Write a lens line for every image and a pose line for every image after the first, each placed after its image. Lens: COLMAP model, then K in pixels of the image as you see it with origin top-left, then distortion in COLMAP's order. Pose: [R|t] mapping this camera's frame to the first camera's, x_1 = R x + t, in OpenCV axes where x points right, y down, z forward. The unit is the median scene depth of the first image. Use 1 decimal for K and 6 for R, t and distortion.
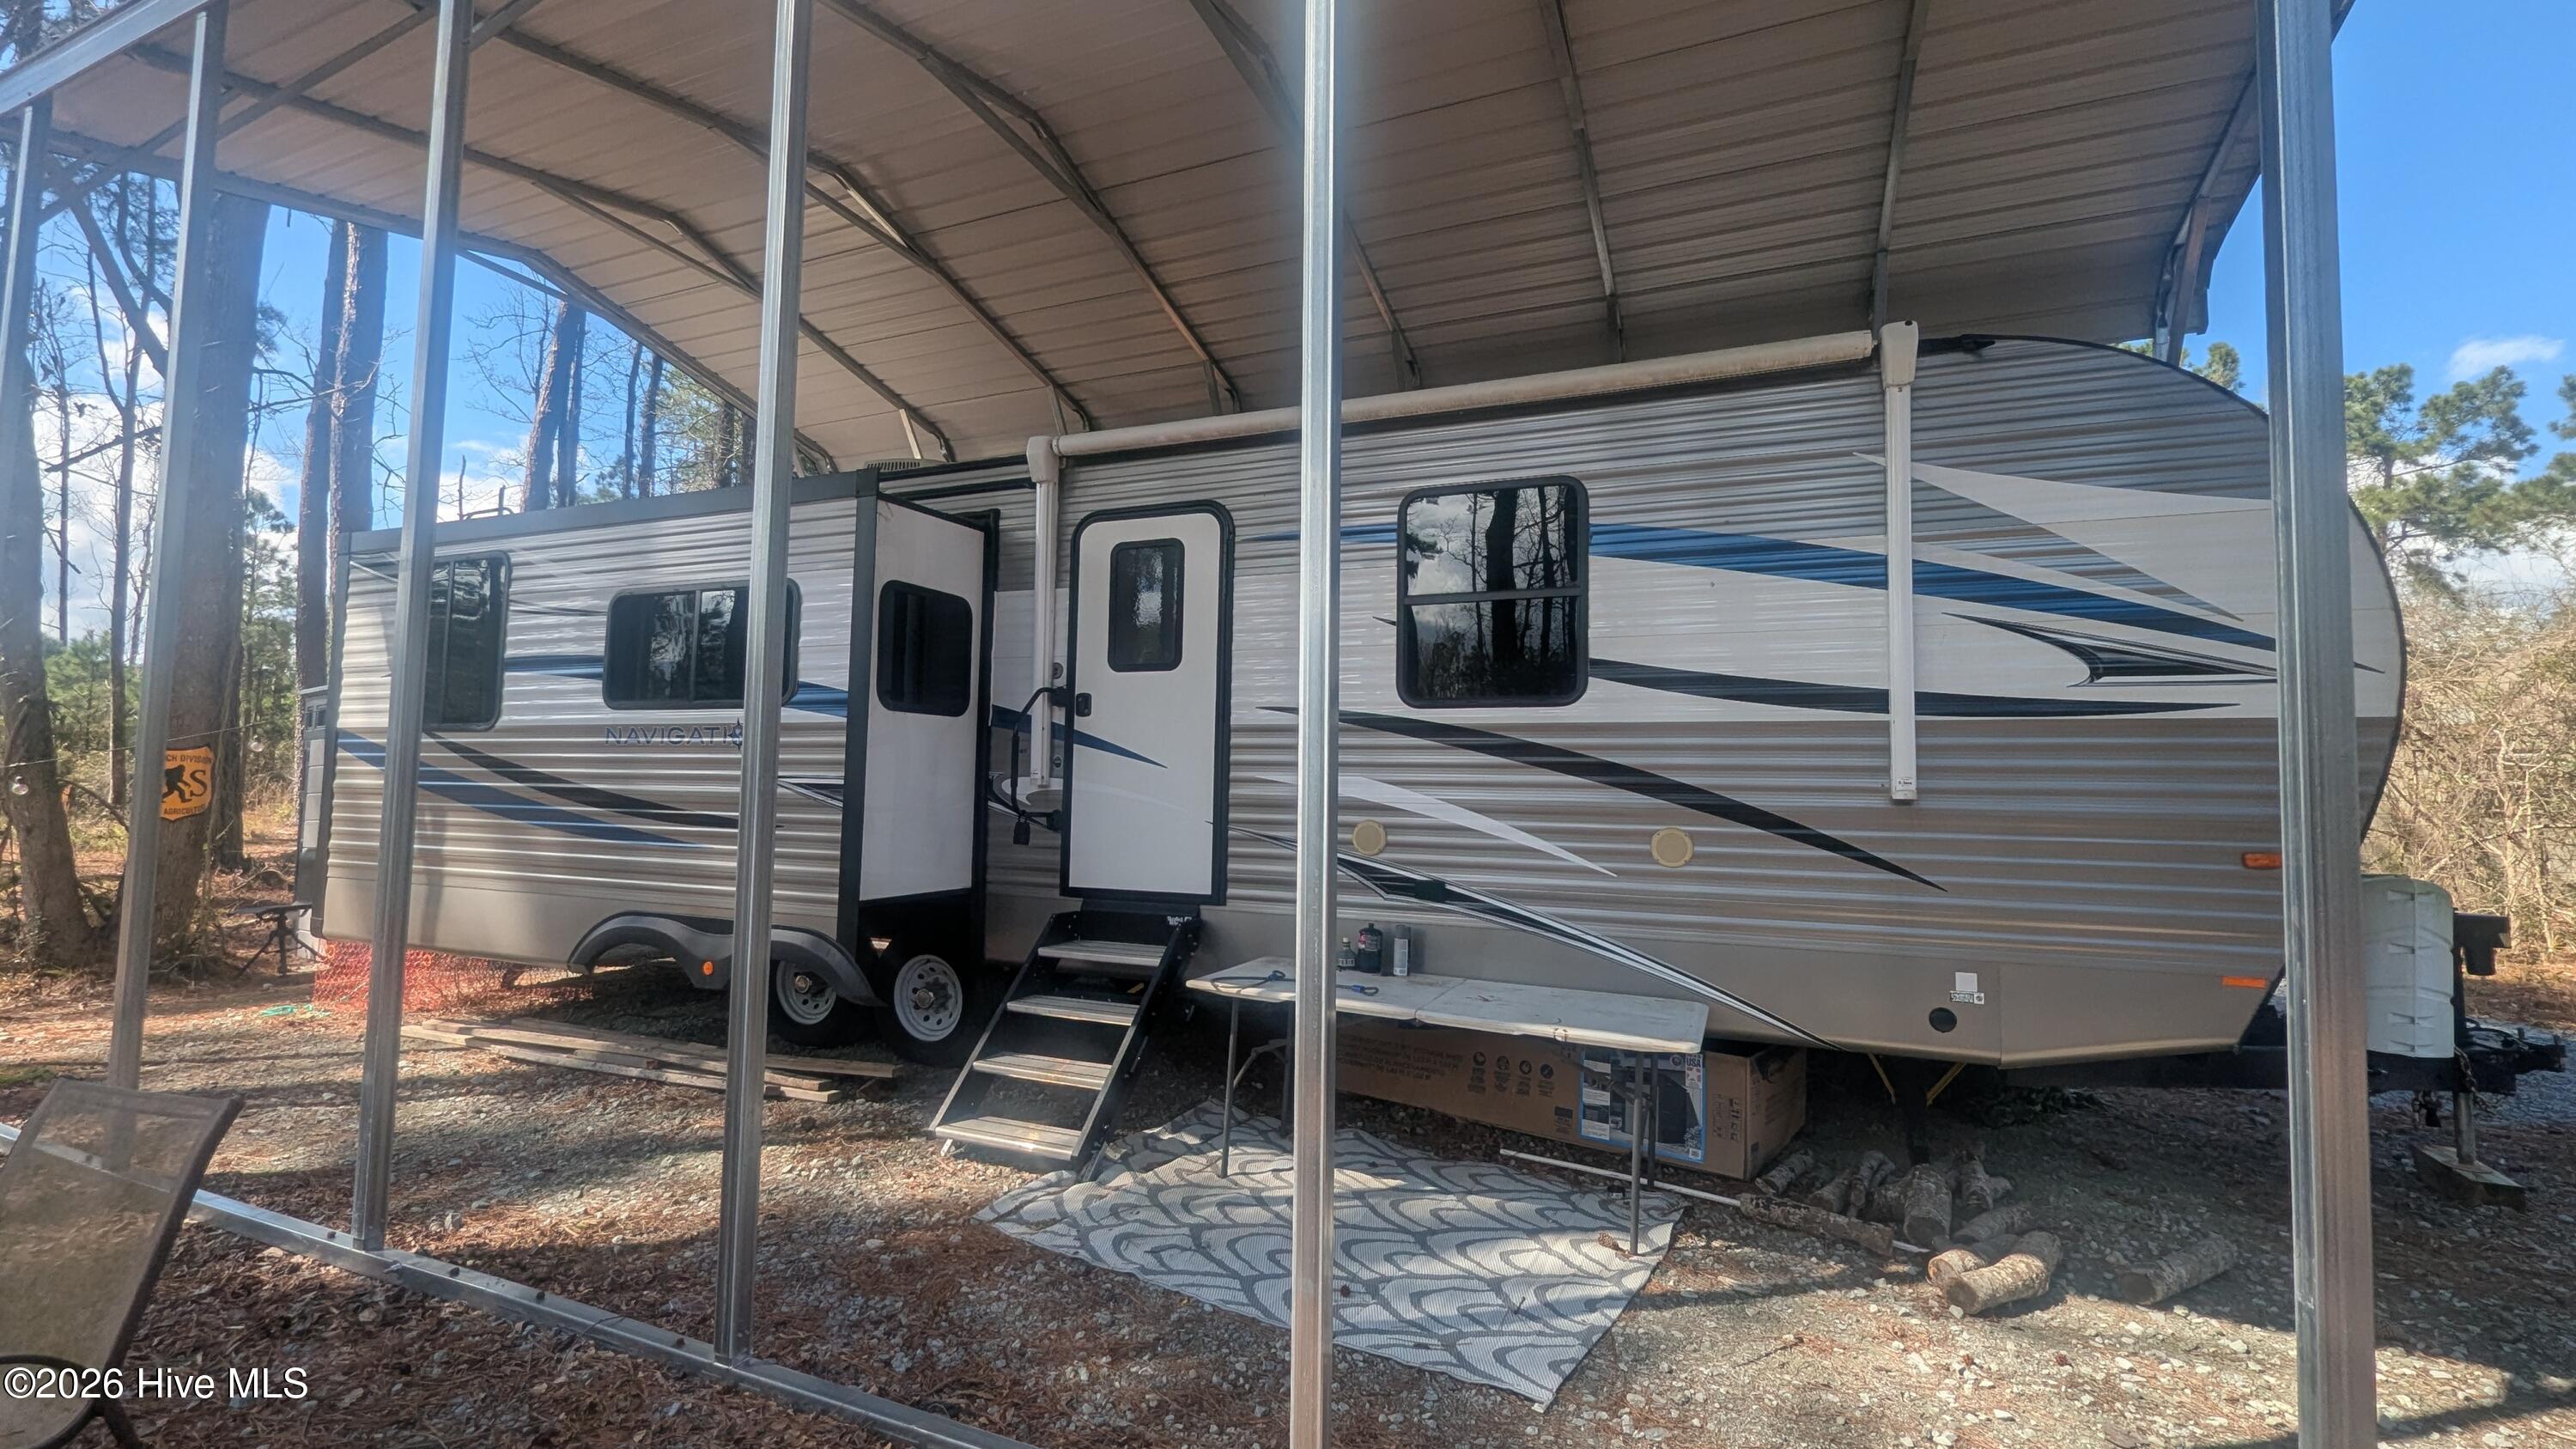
lens RADIAL K [[1084.9, 0, 1291.2], [0, 1084.9, 727.6], [0, 0, 1]] dist [-0.000070, -0.000297]
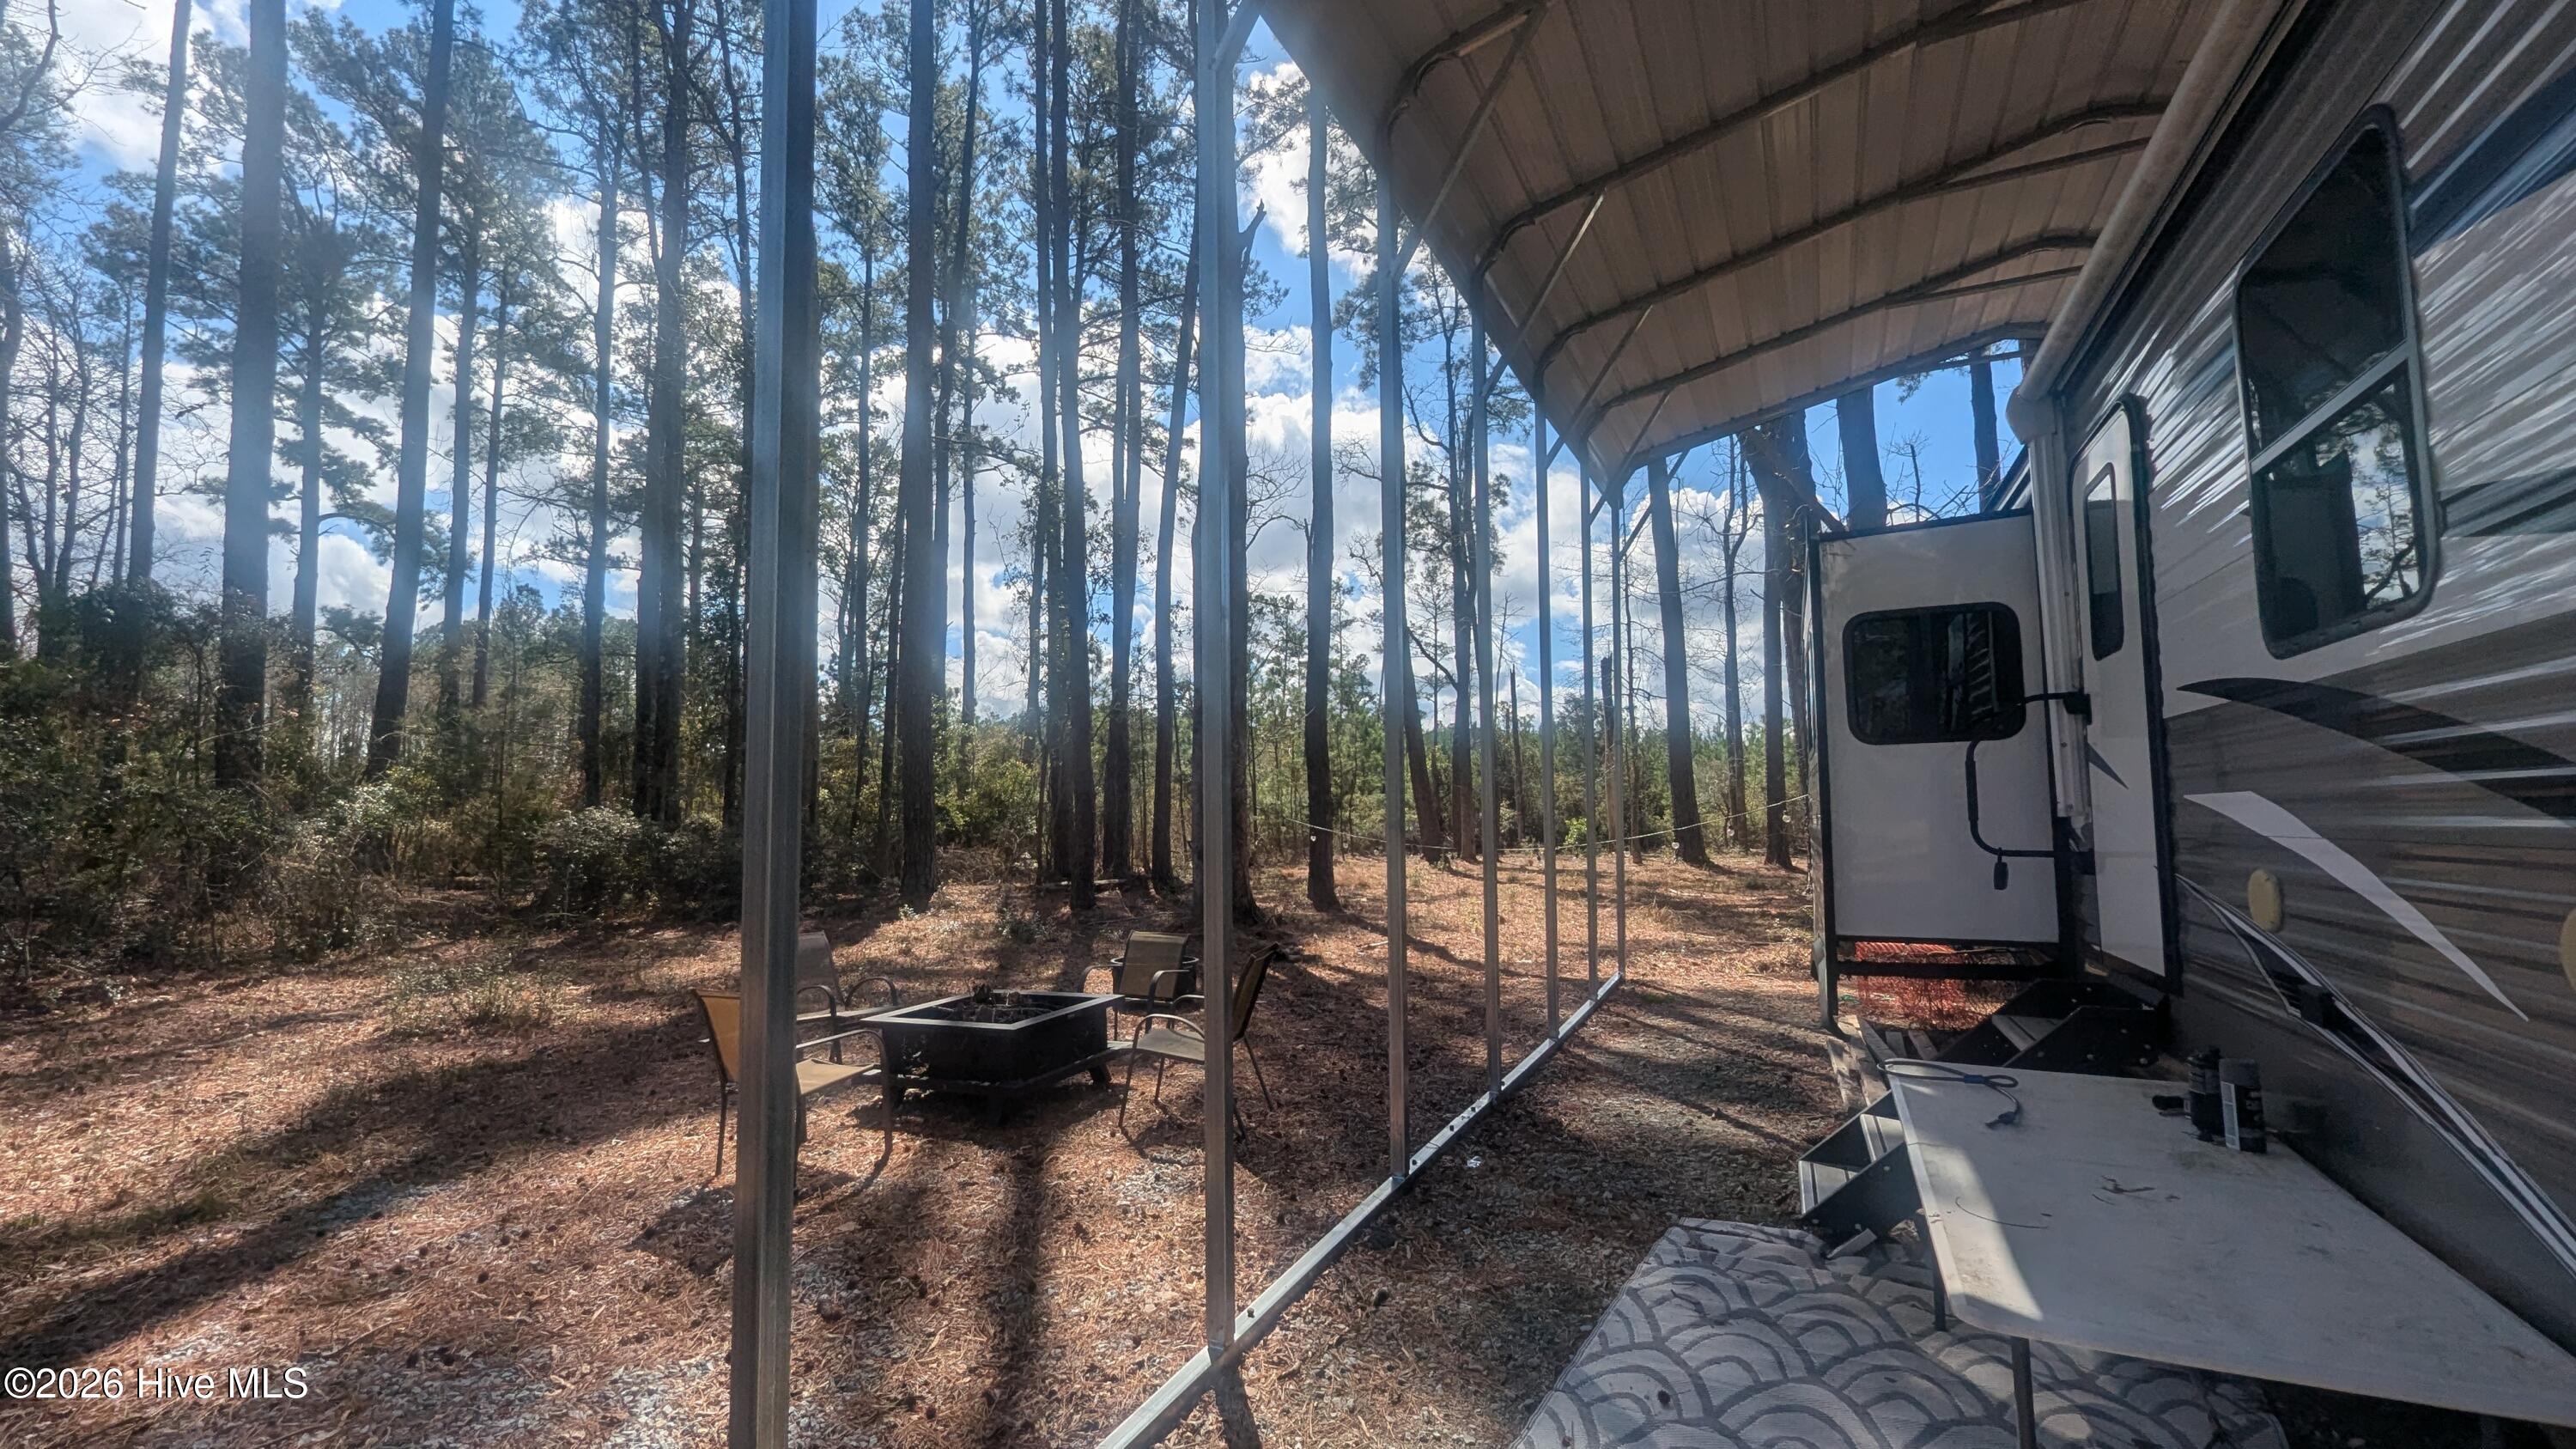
lens RADIAL K [[1073.5, 0, 1250.7], [0, 1073.5, 732.1], [0, 0, 1]] dist [0.000832, 0.000069]
pose [[-0.056992, -0.105877, -0.992745, 0.625572], [0.081108, 0.990583, -0.110303, 0.030940], [0.995075, -0.086806, -0.047868, 0.467760]]
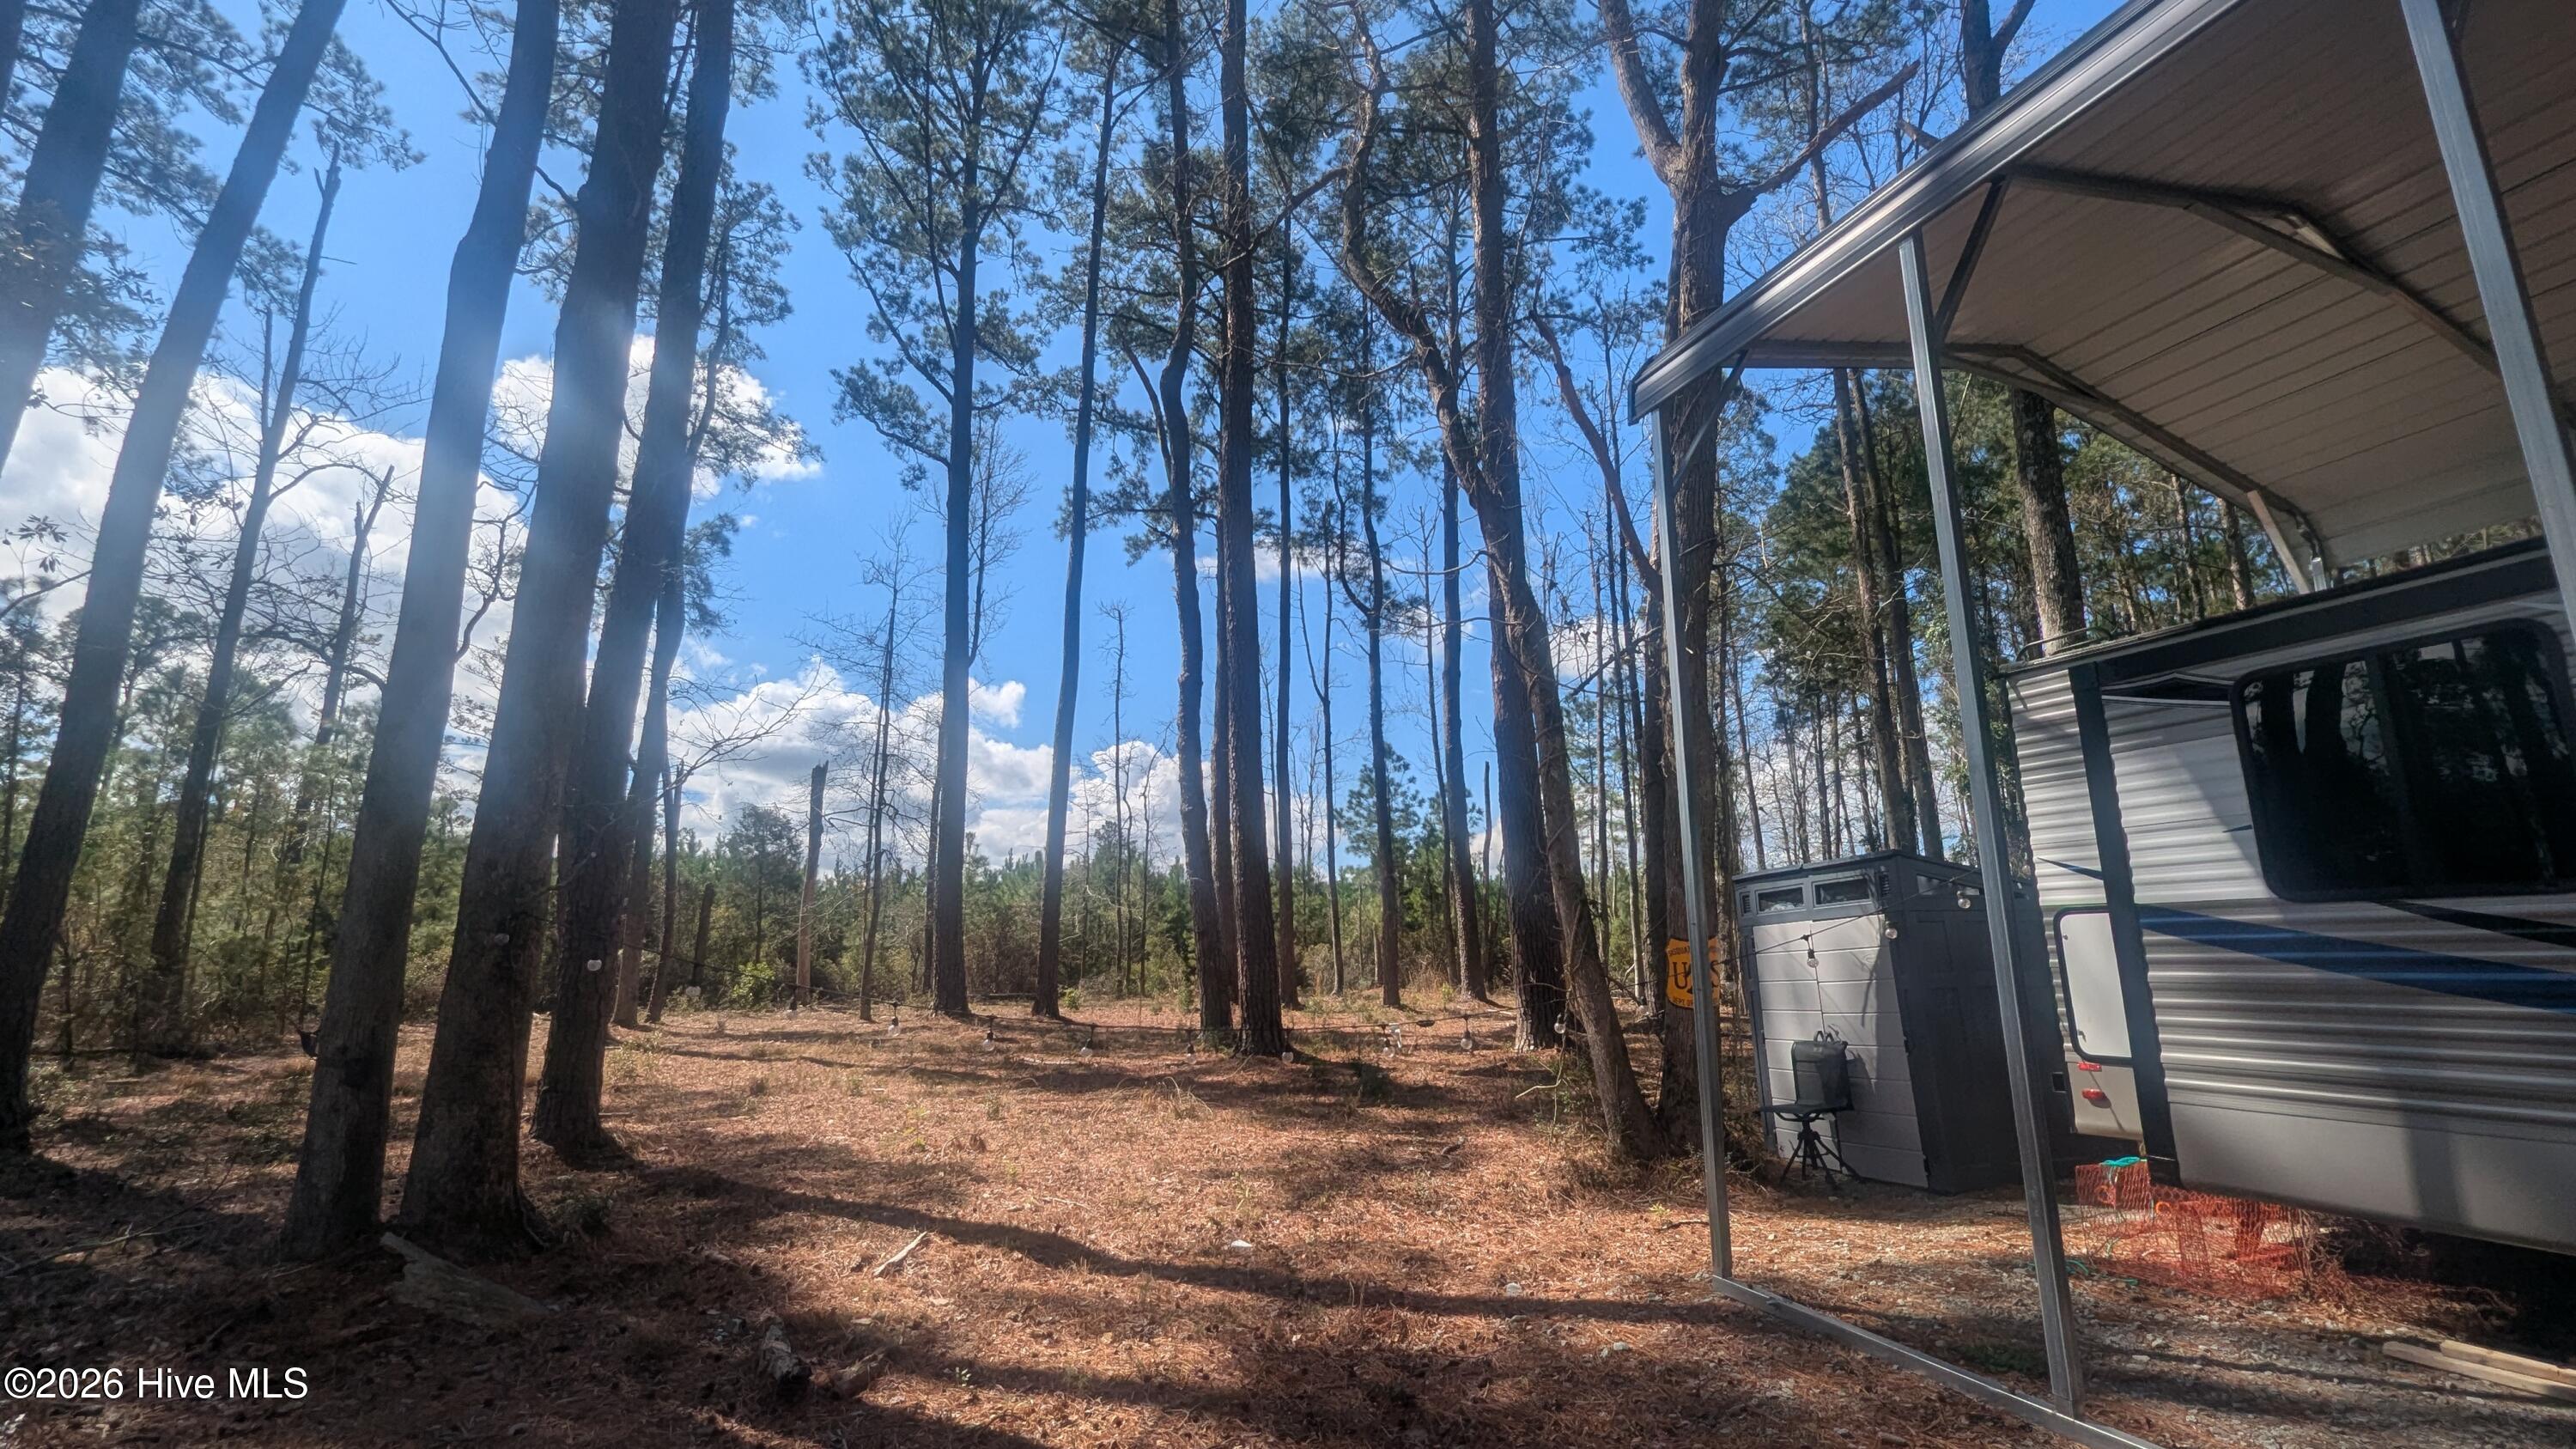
lens RADIAL K [[1059.6, 0, 1322.1], [0, 1059.6, 717.4], [0, 0, 1]] dist [-0.001380, -0.000267]
pose [[0.727092, -0.175587, -0.663707, -0.923355], [0.062958, 0.979721, -0.190220, -0.028082], [0.683648, 0.096522, 0.723401, 0.031385]]
